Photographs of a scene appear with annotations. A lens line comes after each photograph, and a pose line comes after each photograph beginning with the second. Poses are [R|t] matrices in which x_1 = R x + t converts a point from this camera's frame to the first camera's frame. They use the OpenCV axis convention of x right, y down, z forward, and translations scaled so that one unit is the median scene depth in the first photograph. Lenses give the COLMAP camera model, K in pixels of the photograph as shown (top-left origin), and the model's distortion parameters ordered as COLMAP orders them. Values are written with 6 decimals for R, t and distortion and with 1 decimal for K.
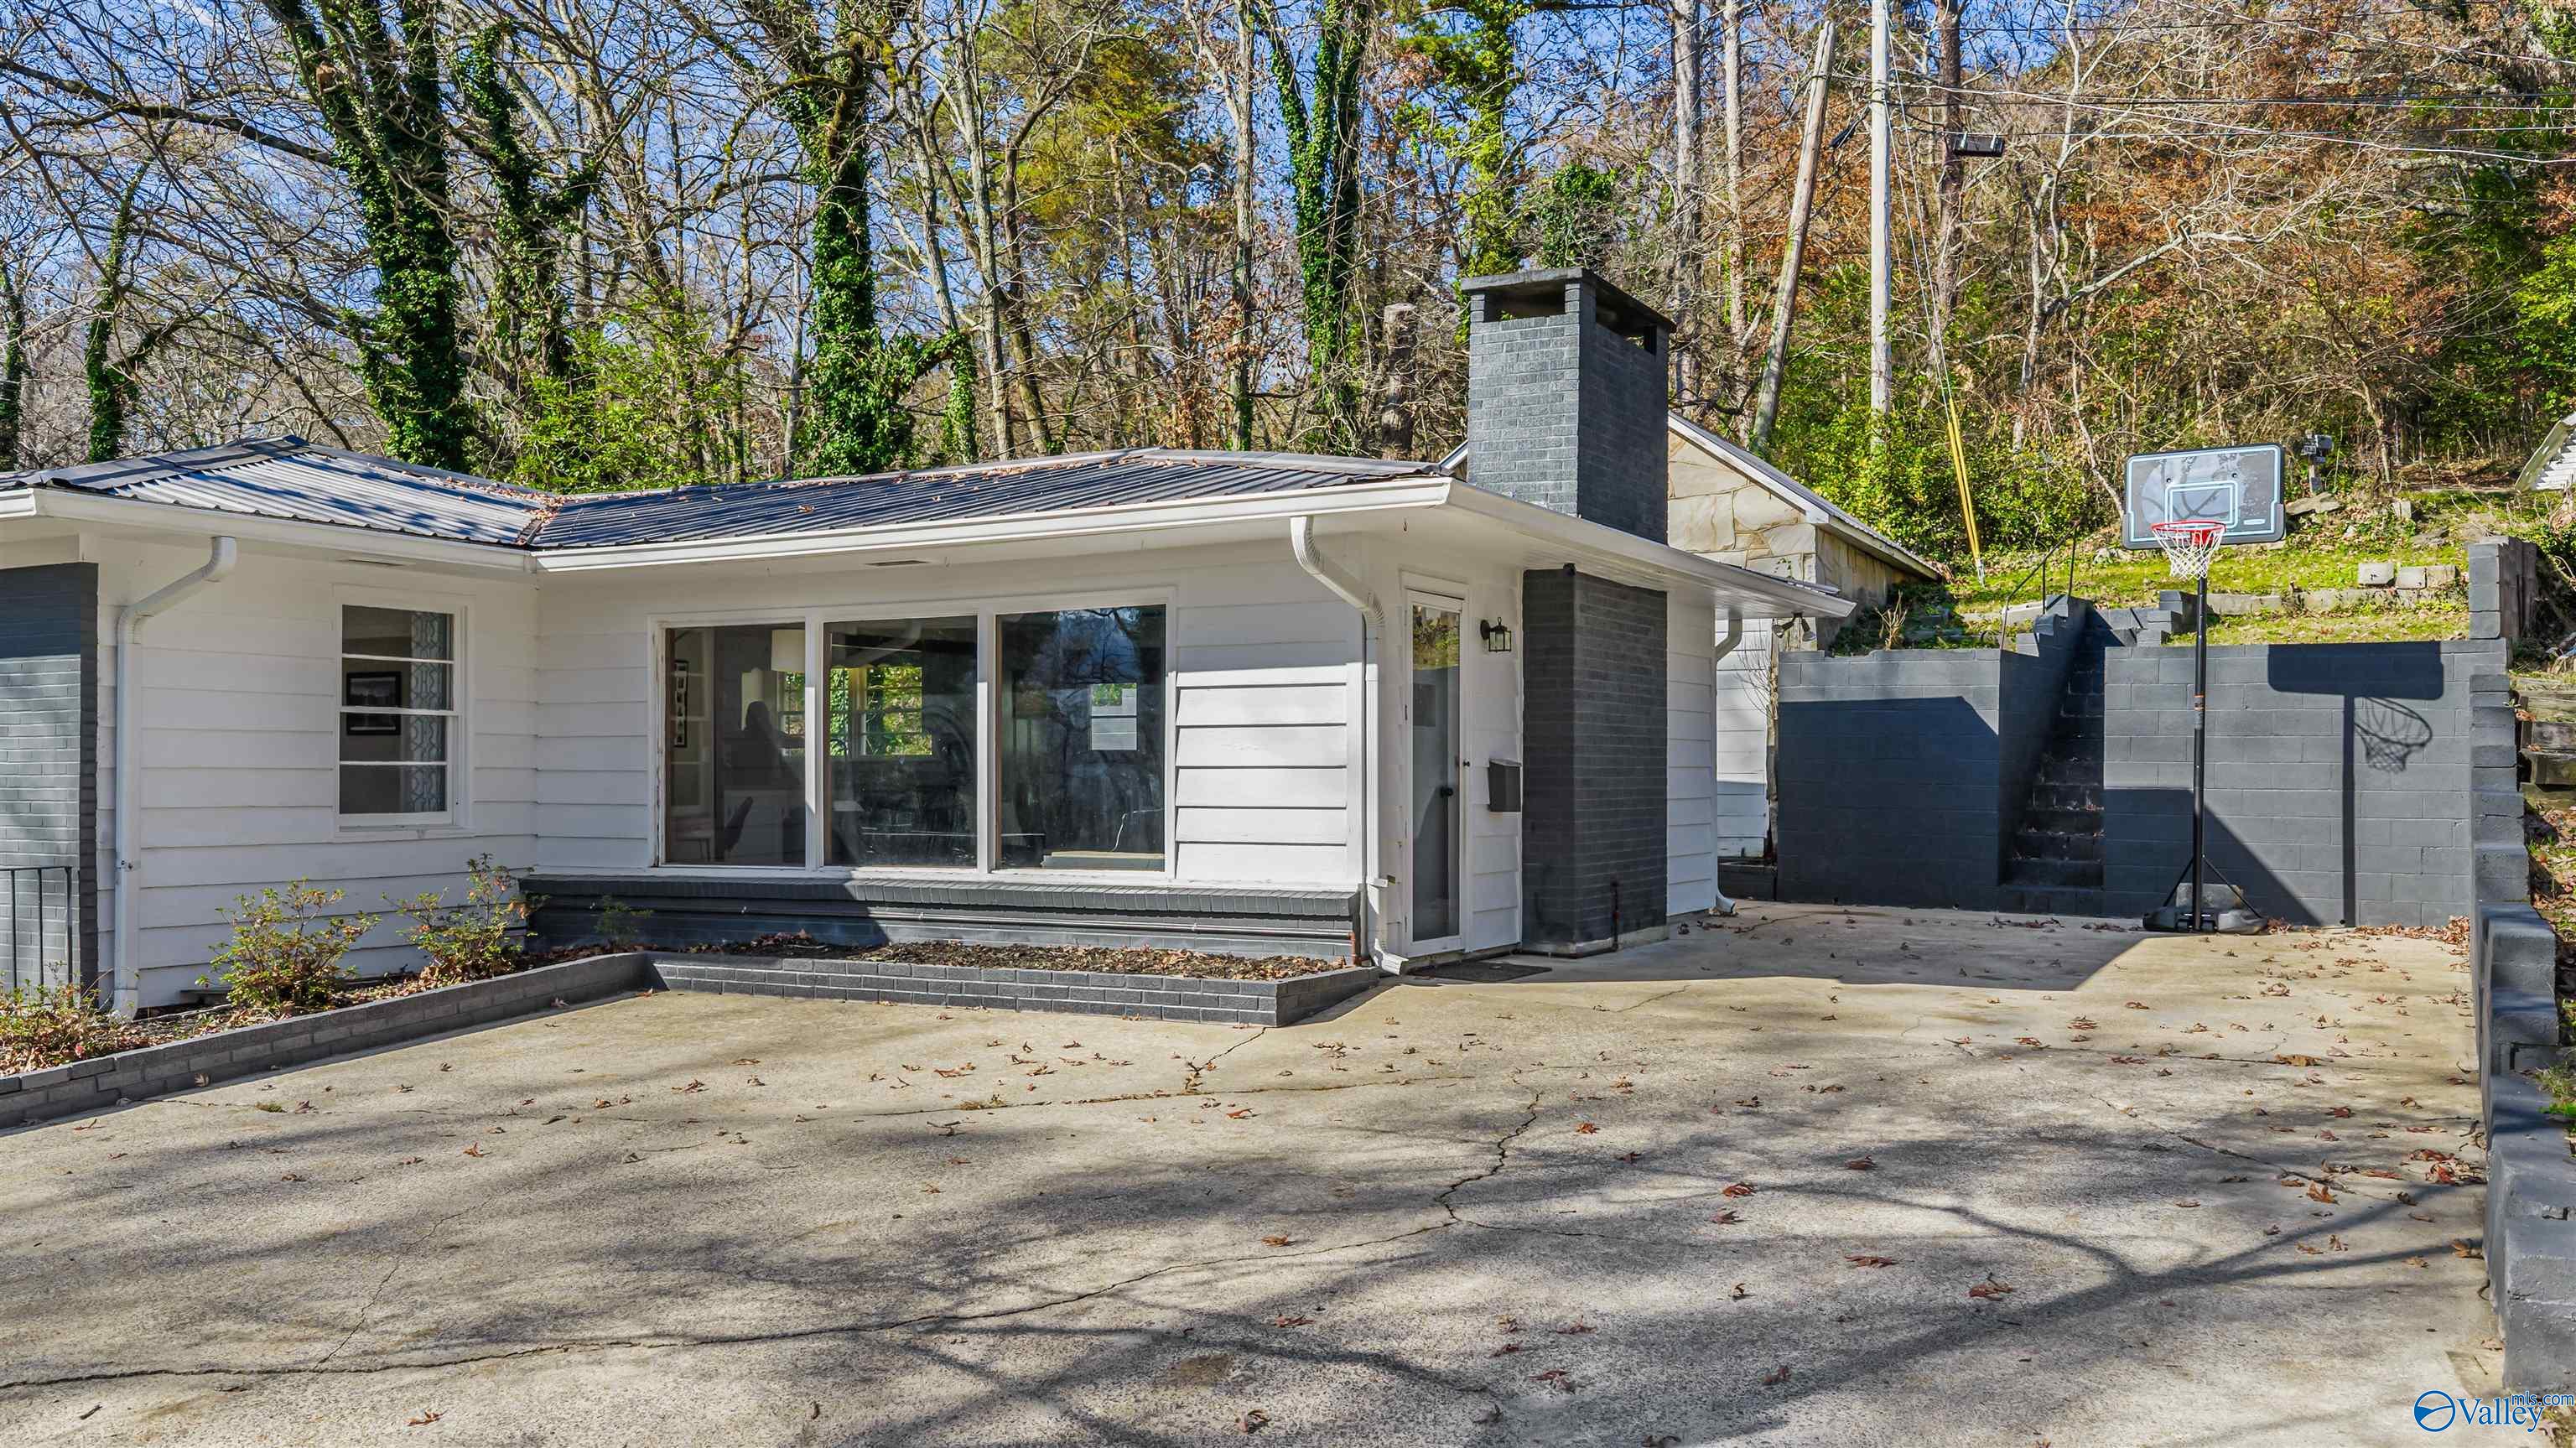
lens RADIAL K [[2115.7, 0, 1226.0], [0, 2115.7, 708.0], [0, 0, 1]] dist [0.023691, -0.037994]
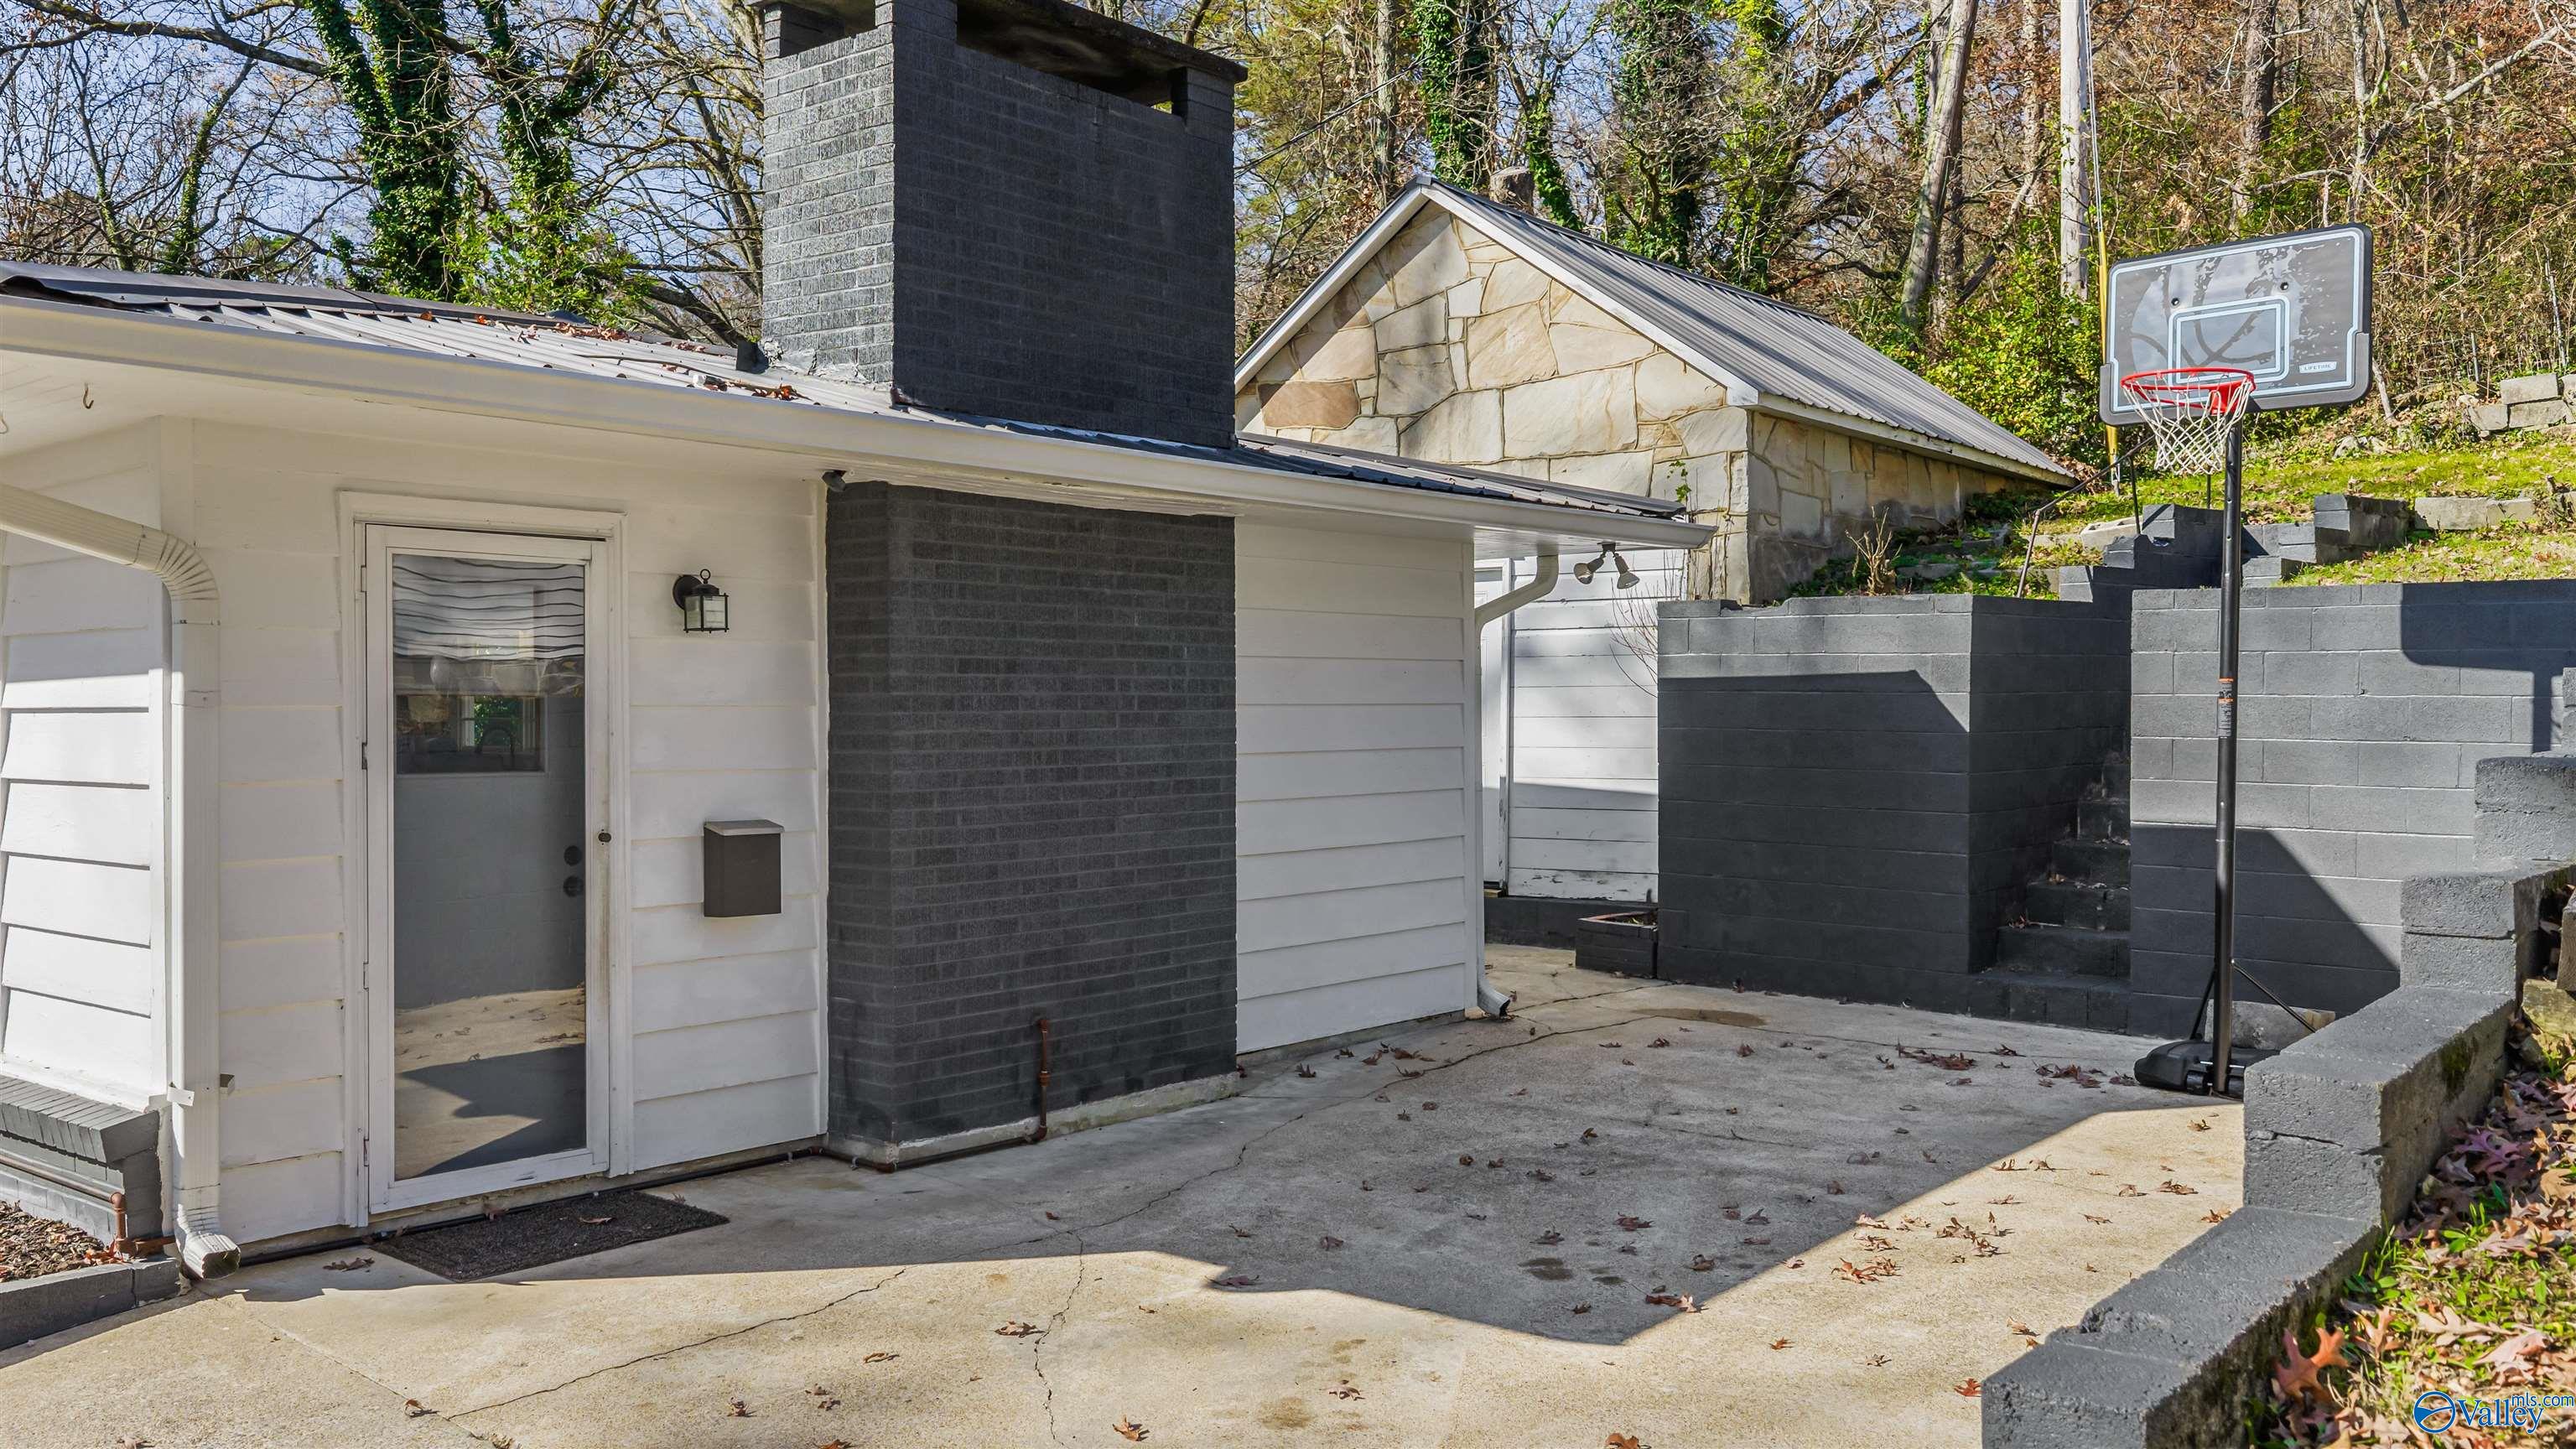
lens RADIAL K [[2115.8, 0, 1218.2], [0, 2115.8, 690.0], [0, 0, 1]] dist [0.023691, -0.037994]
pose [[0.981222, -0.005660, -0.192800, 0.306247], [0.010270, 0.999685, 0.022921, -0.018770], [0.192609, -0.024471, 0.980970, 0.393746]]
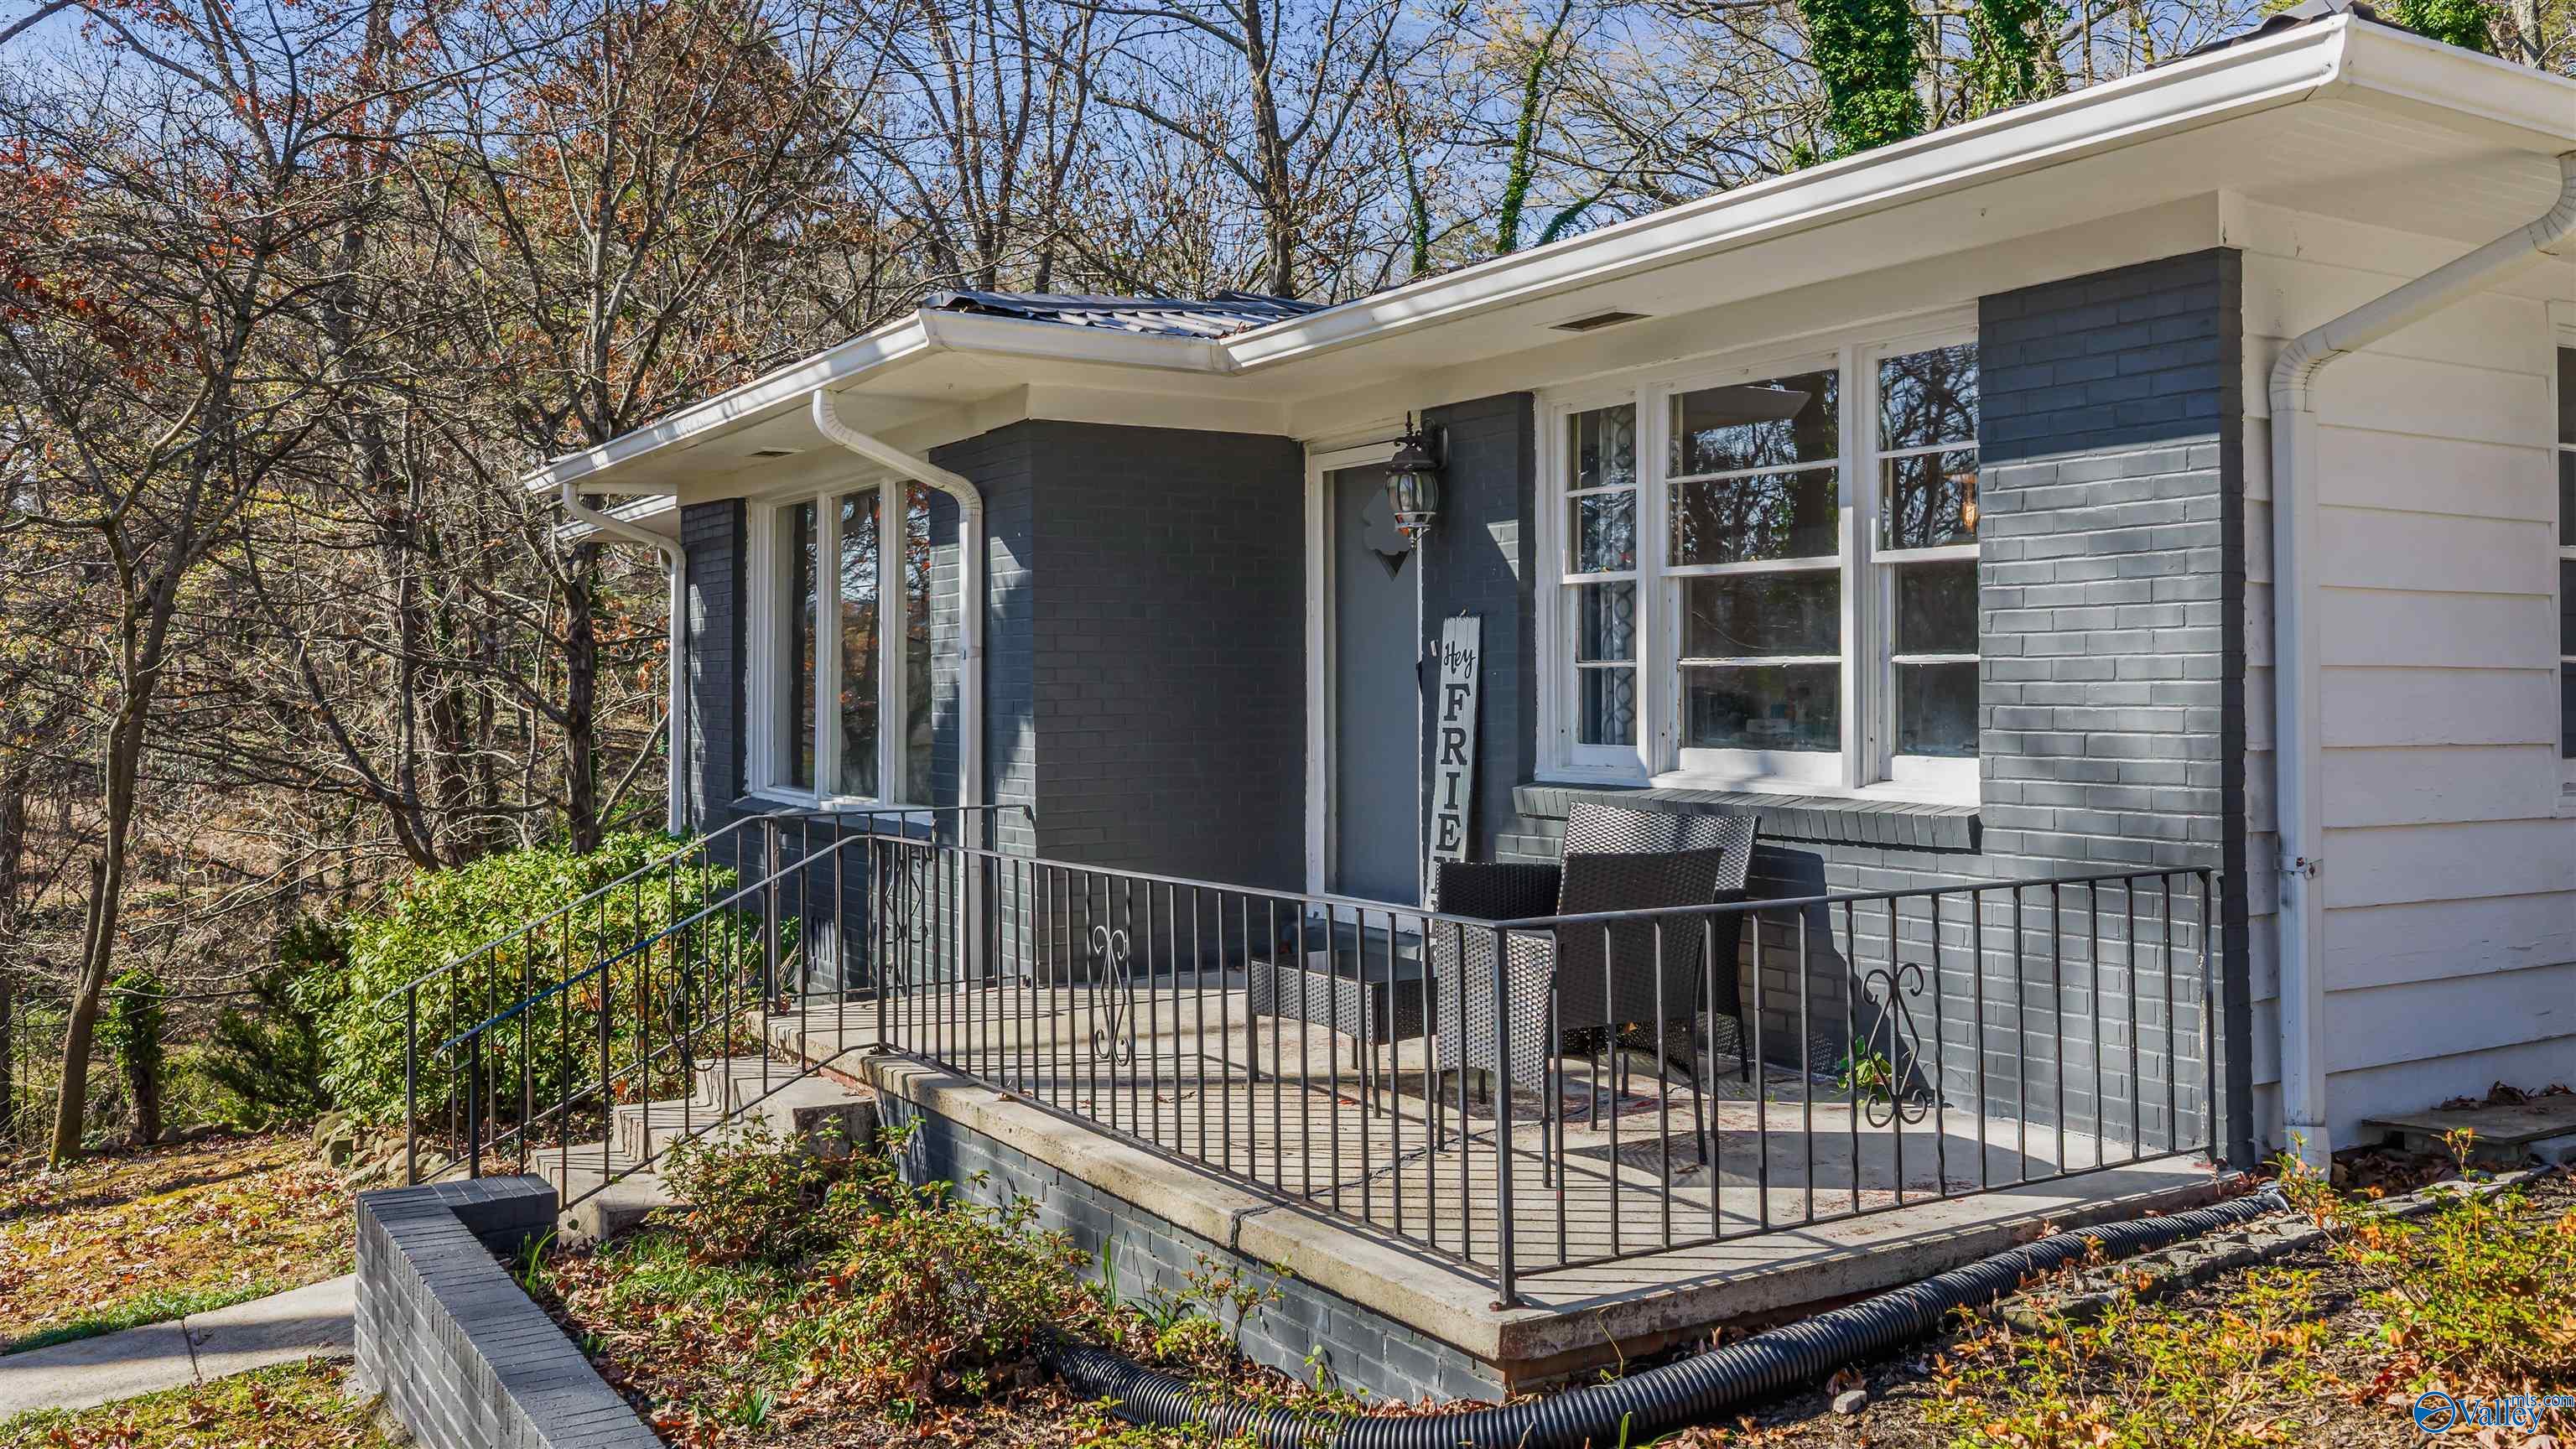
lens RADIAL K [[2115.8, 0, 1292.5], [0, 2115.8, 581.3], [0, 0, 1]] dist [0.023691, -0.037994]
pose [[0.860232, -0.024247, -0.509325, -0.359213], [0.015110, 0.999642, -0.022068, 0.012280], [0.509678, 0.011288, 0.860291, 0.356891]]
